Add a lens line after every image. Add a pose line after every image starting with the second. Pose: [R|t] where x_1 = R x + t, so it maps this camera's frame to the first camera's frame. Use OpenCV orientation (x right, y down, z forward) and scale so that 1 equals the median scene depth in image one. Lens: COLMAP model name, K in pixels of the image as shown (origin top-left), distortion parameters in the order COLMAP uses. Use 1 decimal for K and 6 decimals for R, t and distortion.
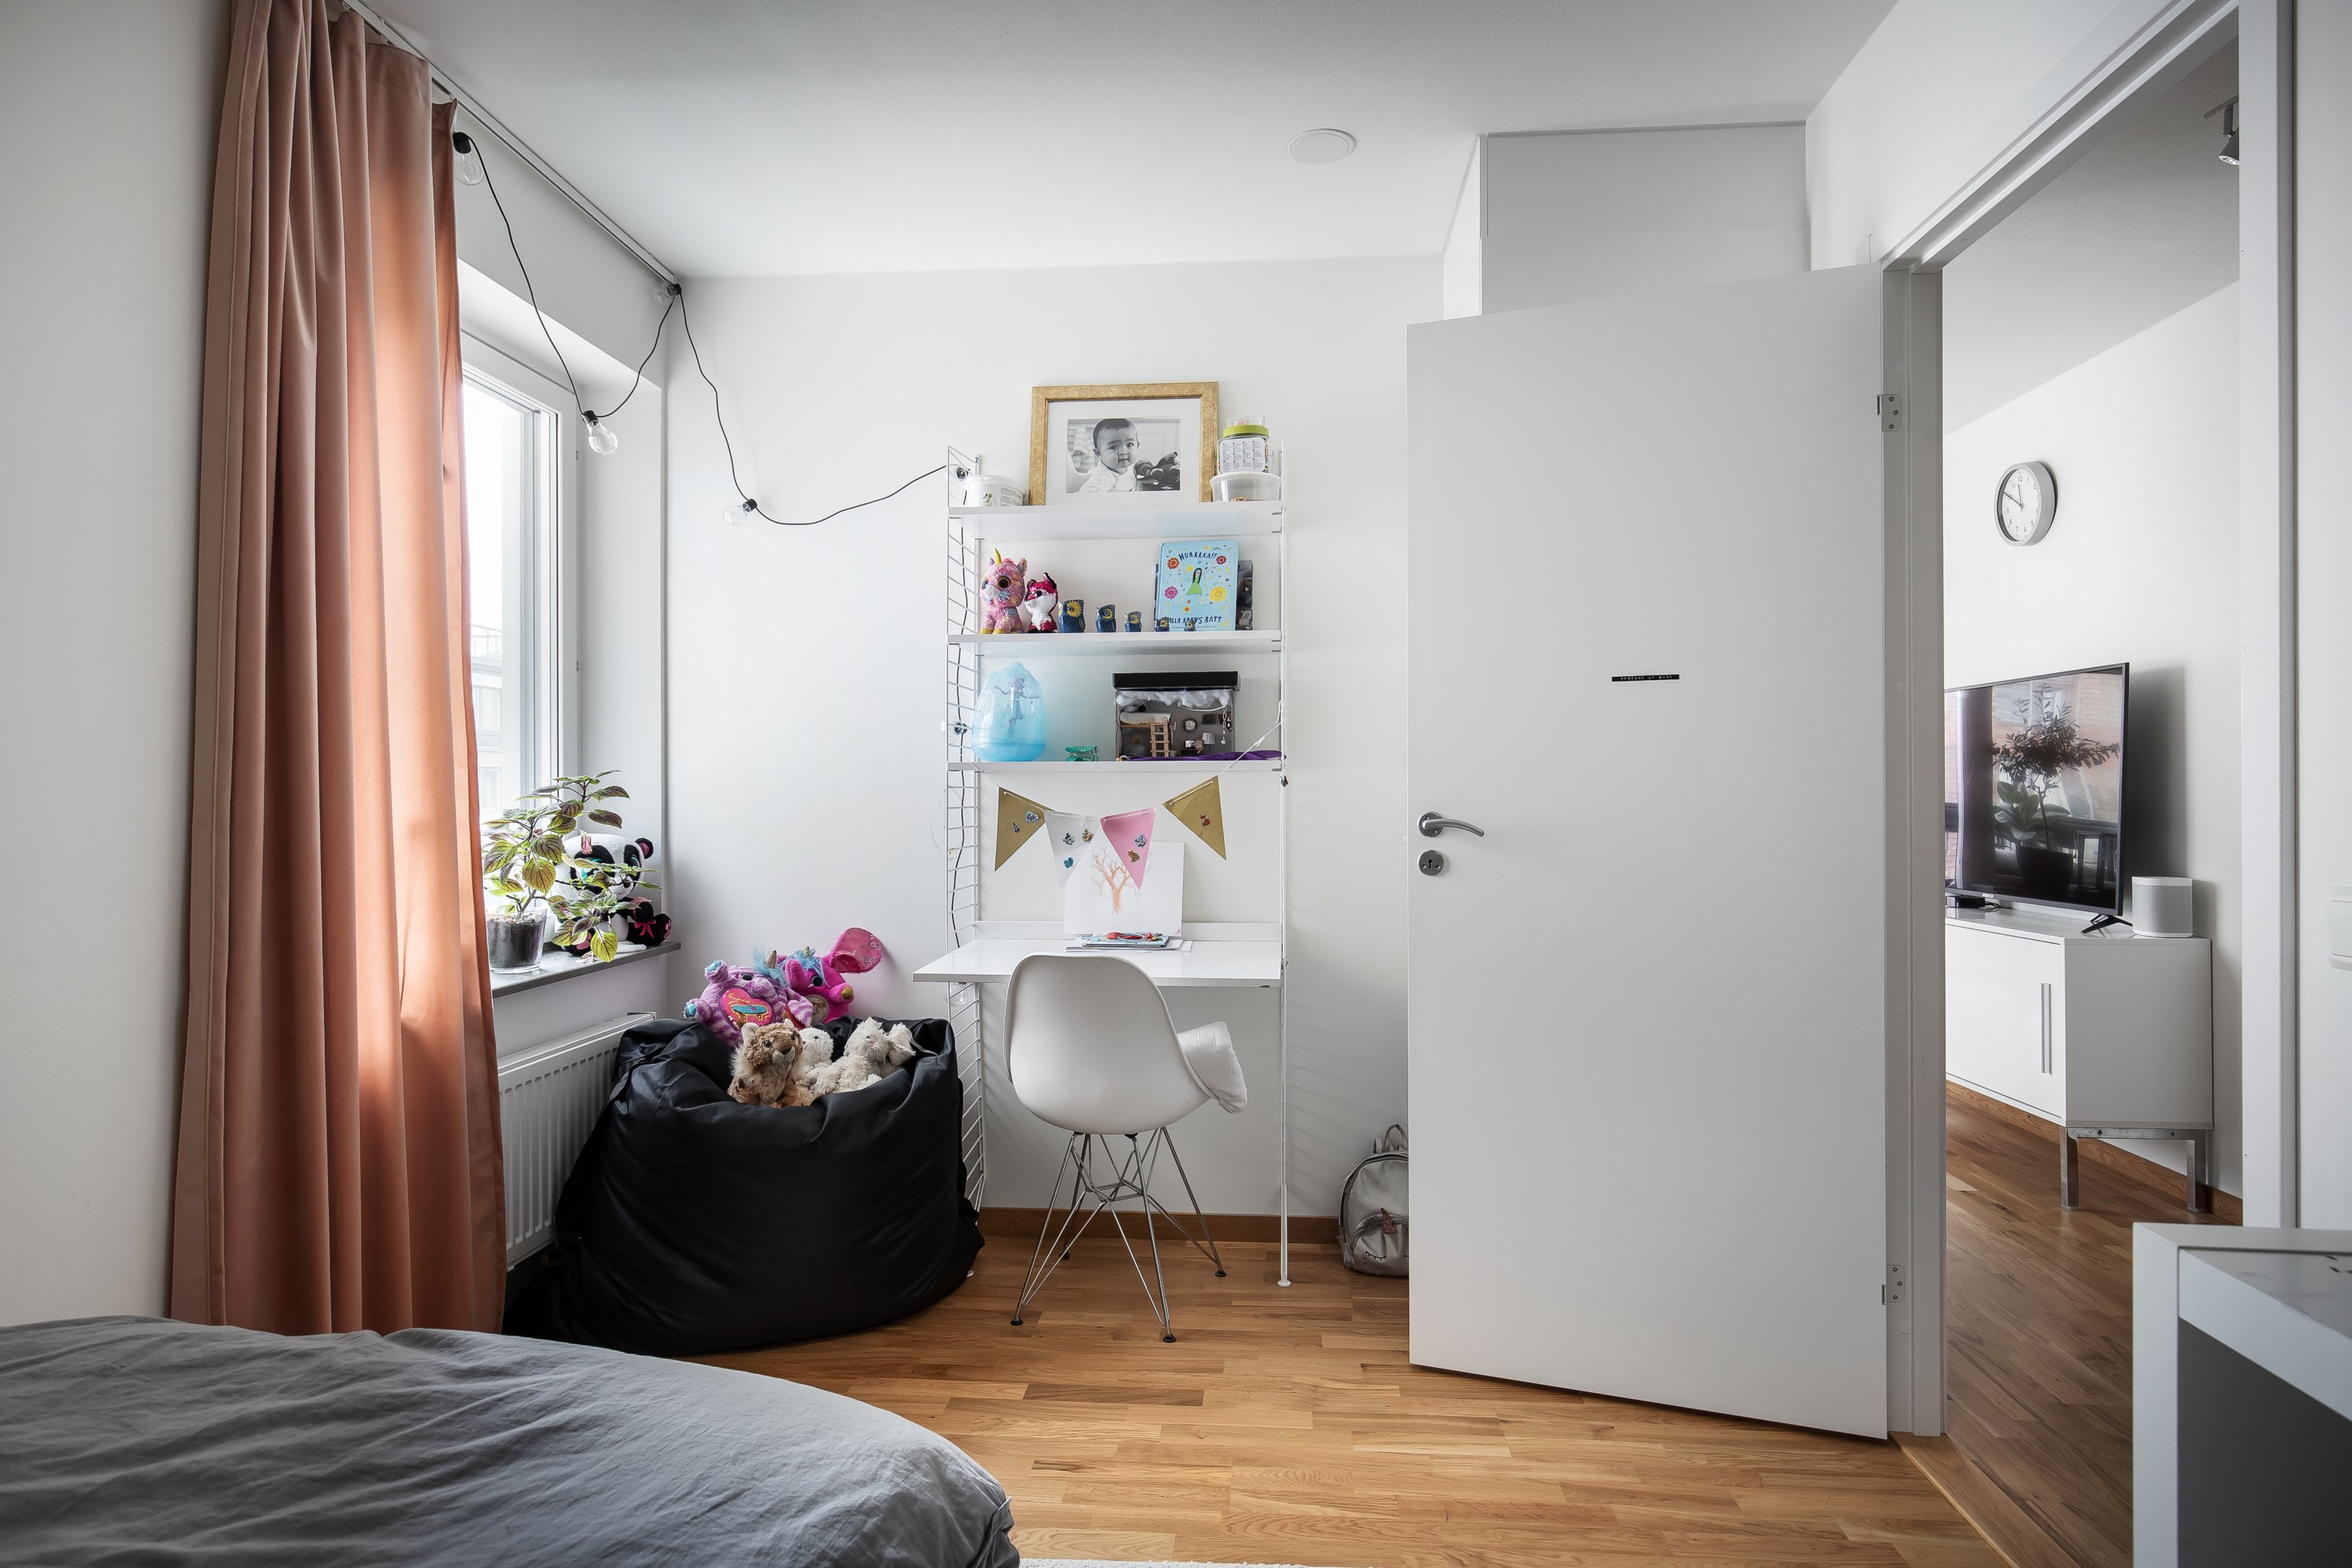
lens RADIAL K [[1334.9, 0, 1174.3], [0, 1334.9, 786.6], [0, 0, 1]] dist [0.014564, -0.004978]
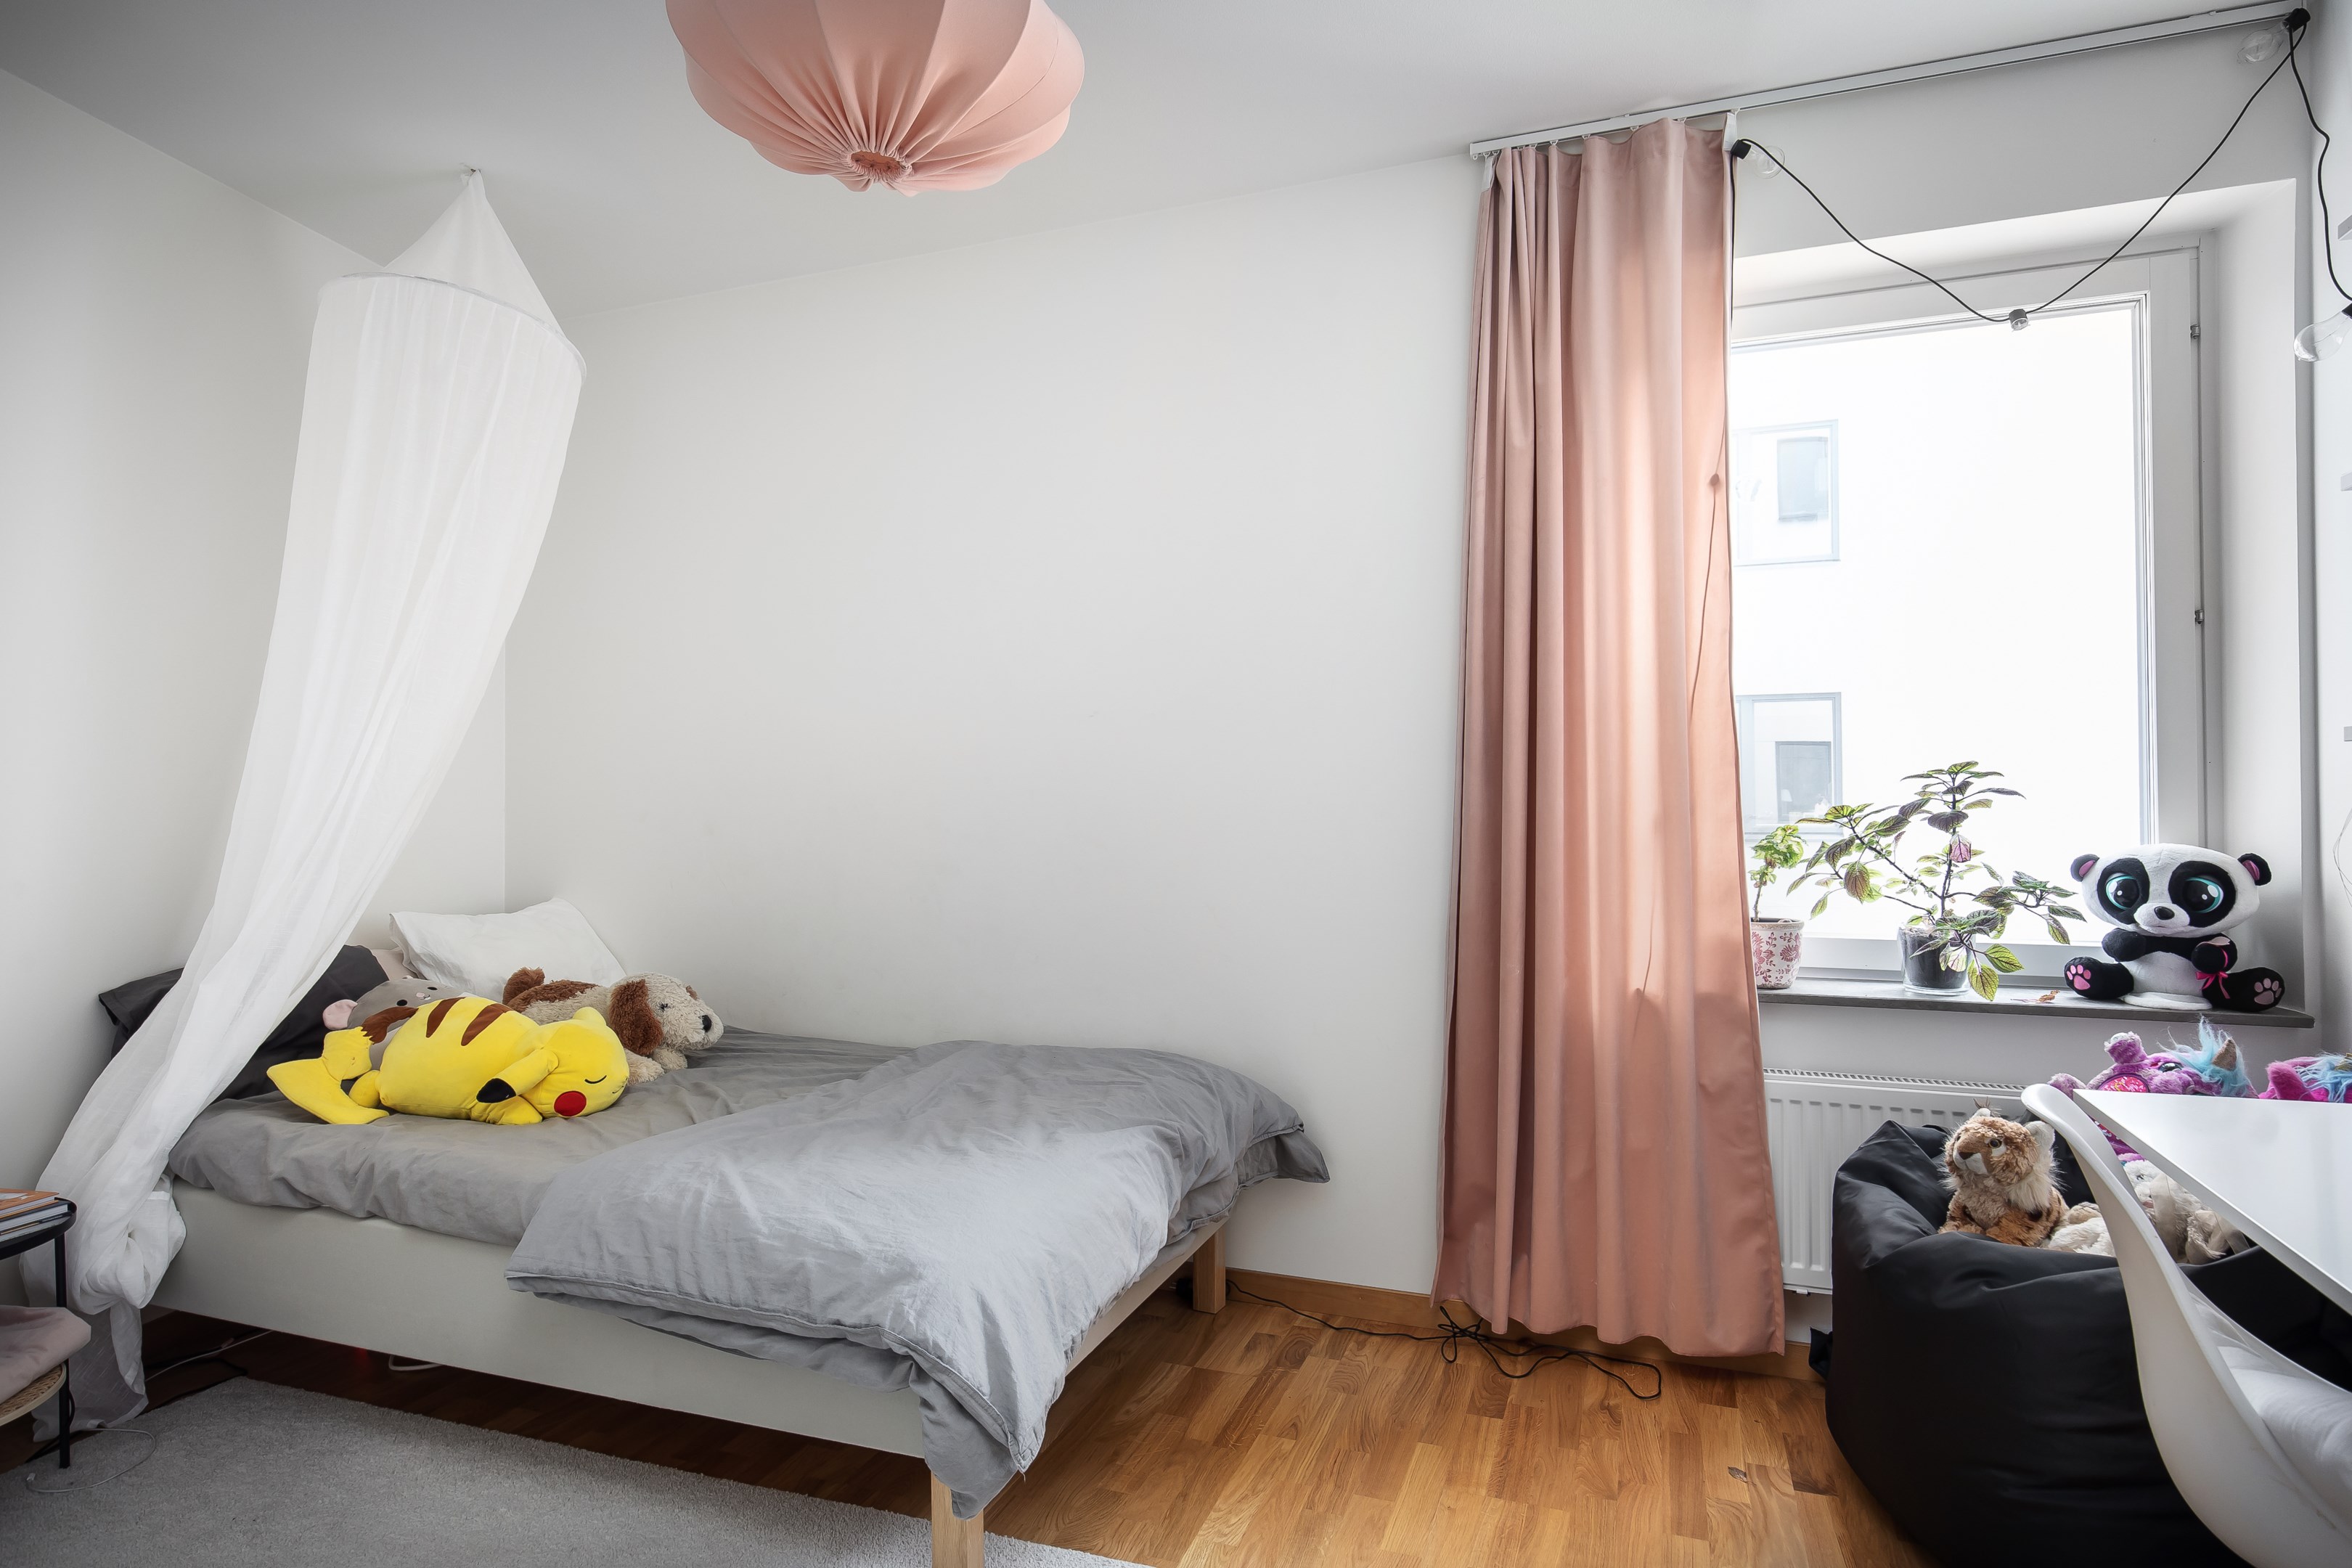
lens RADIAL K [[1334.9, 0, 1176.0], [0, 1334.9, 791.6], [0, 0, 1]] dist [0.014564, -0.004978]
pose [[-0.293082, 0.000714, -0.956087, 0.565542], [0.007632, 0.999970, -0.001593, 0.003412], [0.956057, -0.007764, -0.293078, 0.888380]]
